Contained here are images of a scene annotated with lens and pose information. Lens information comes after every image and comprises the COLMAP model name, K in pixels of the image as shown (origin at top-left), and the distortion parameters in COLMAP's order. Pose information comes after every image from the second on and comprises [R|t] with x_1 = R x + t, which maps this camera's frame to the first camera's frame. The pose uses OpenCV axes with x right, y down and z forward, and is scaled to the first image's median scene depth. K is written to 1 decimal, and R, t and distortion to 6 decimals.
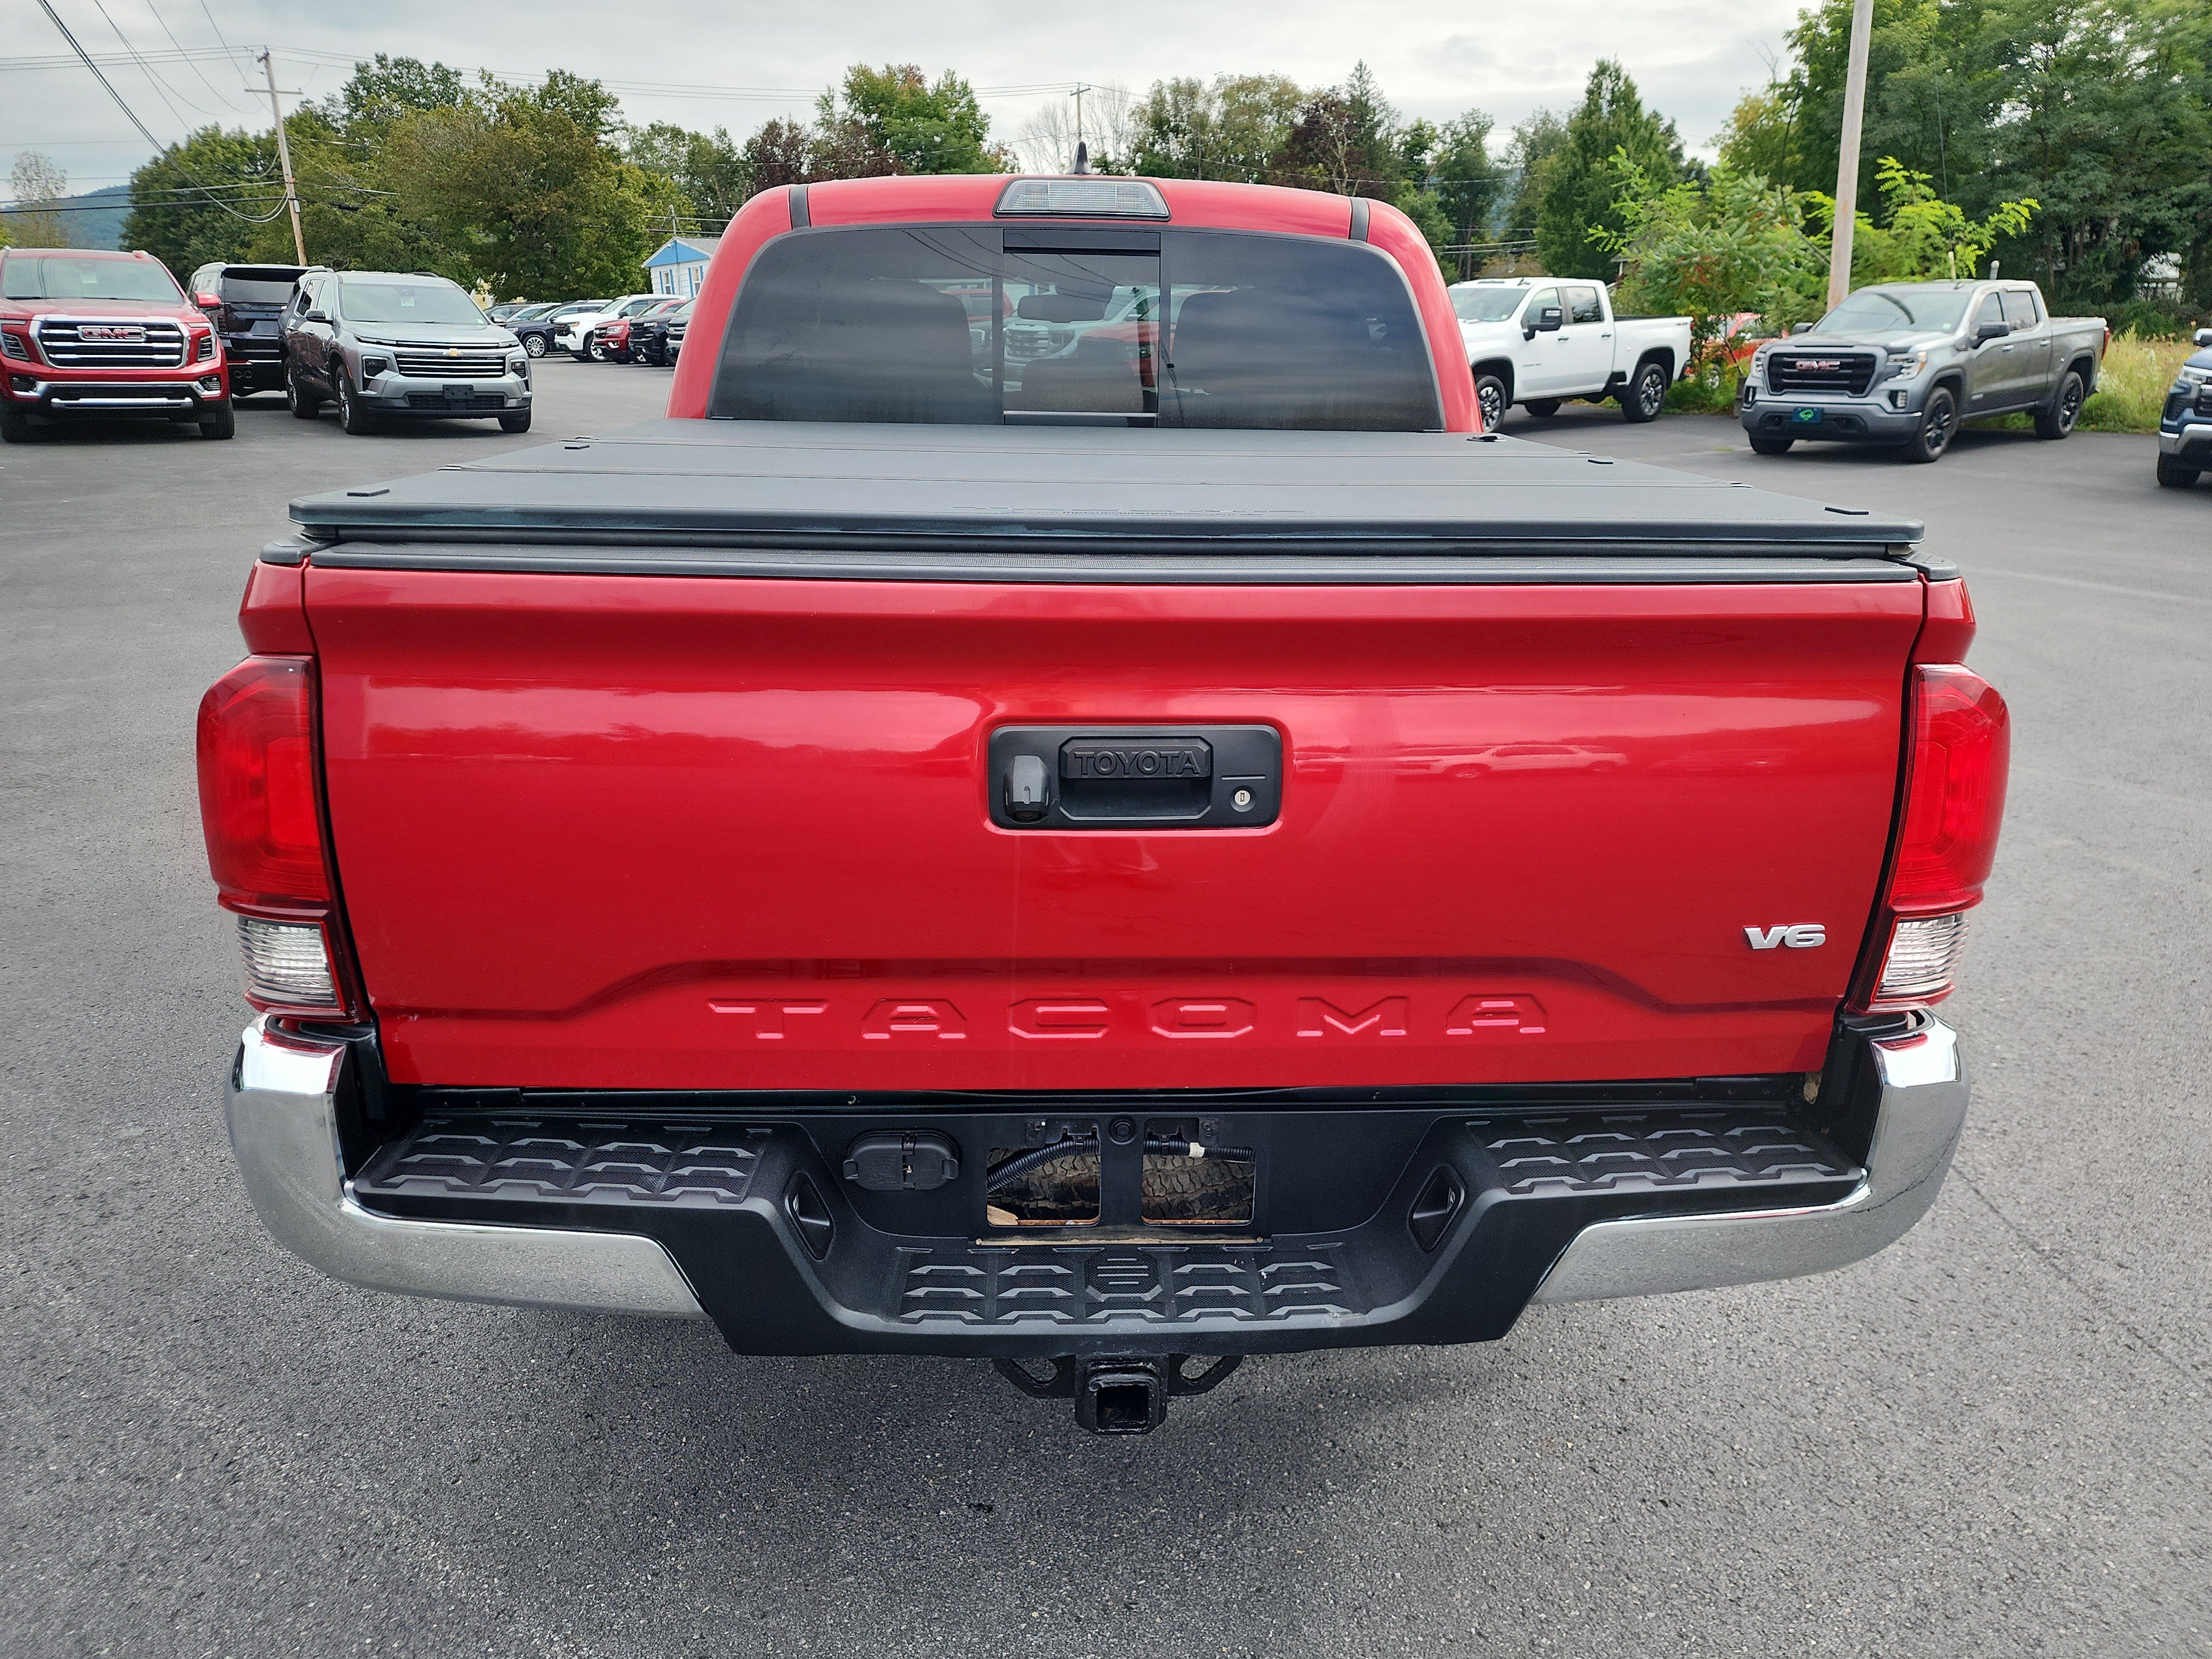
lens RADIAL K [[1492.2, 0, 1111.8], [0, 1492.2, 819.7], [0, 0, 1]] dist [0.062004, -0.060671]
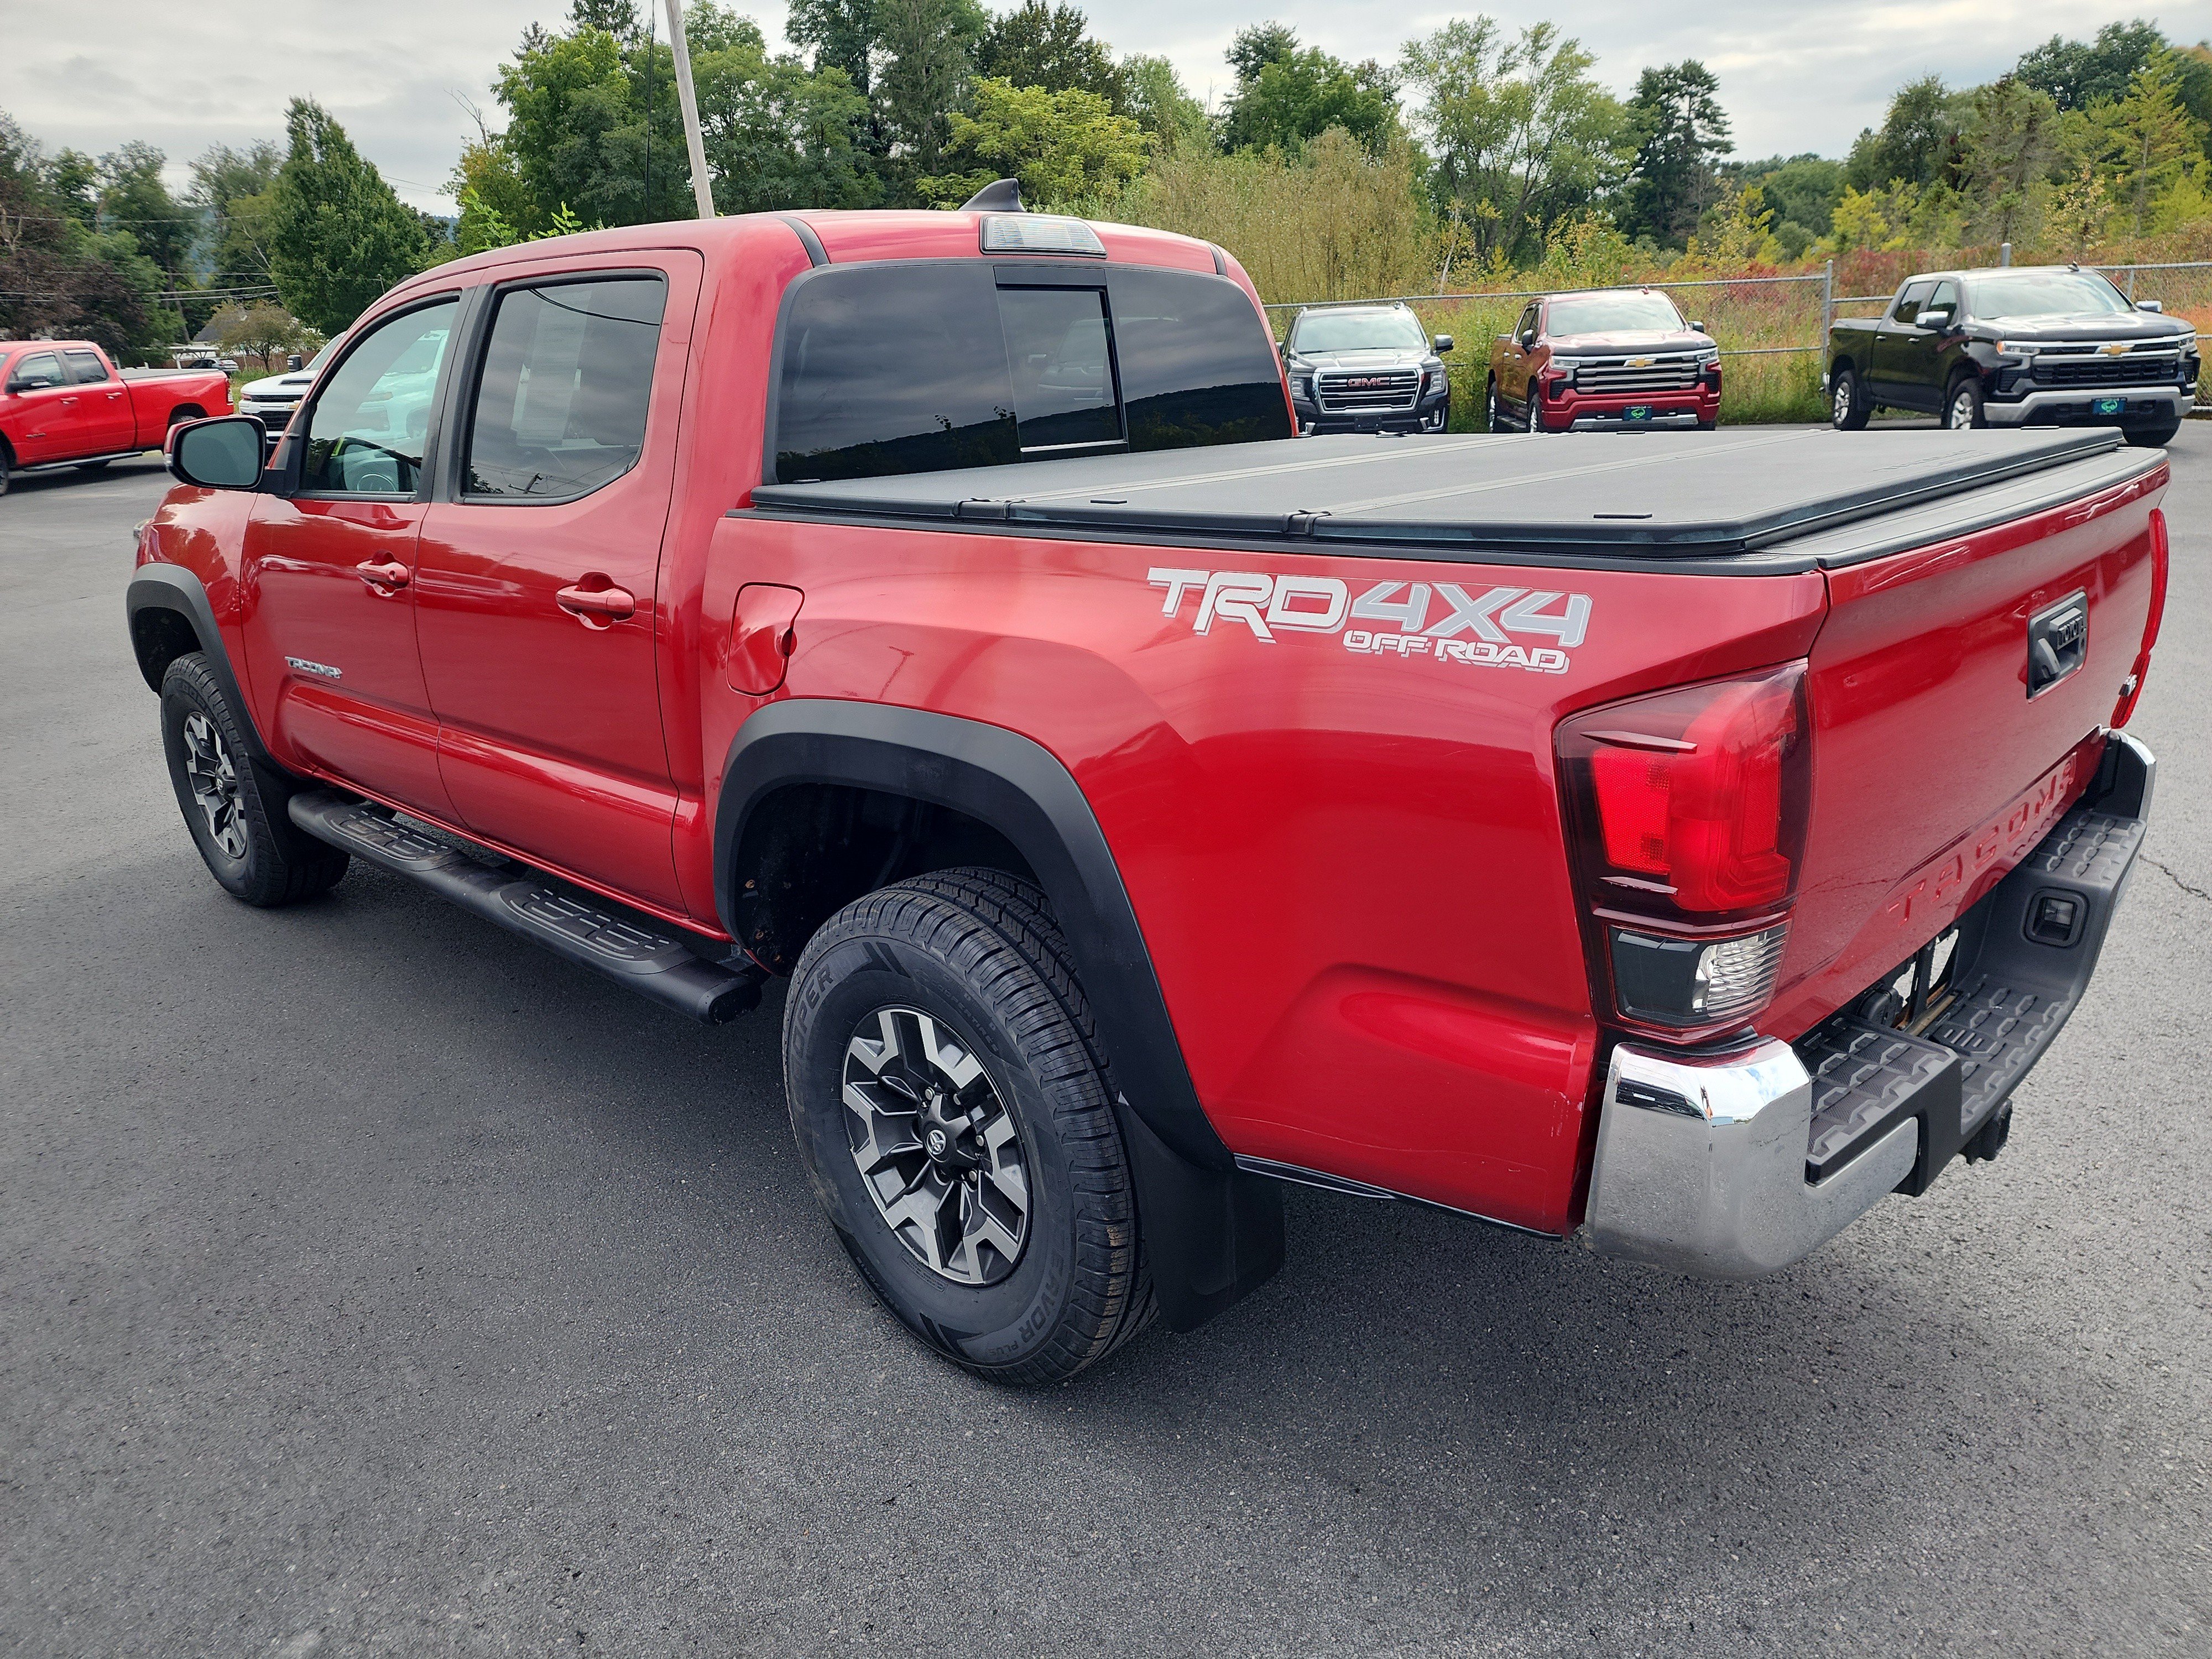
lens RADIAL K [[1481.7, 0, 1111.9], [0, 1481.7, 814.0], [0, 0, 1]] dist [0.065487, -0.058759]
pose [[0.721703, -0.238204, 0.649926, -0.097178], [0.256688, 0.964078, 0.068308, -0.014421], [-0.642850, 0.117530, 0.756921, 0.039111]]
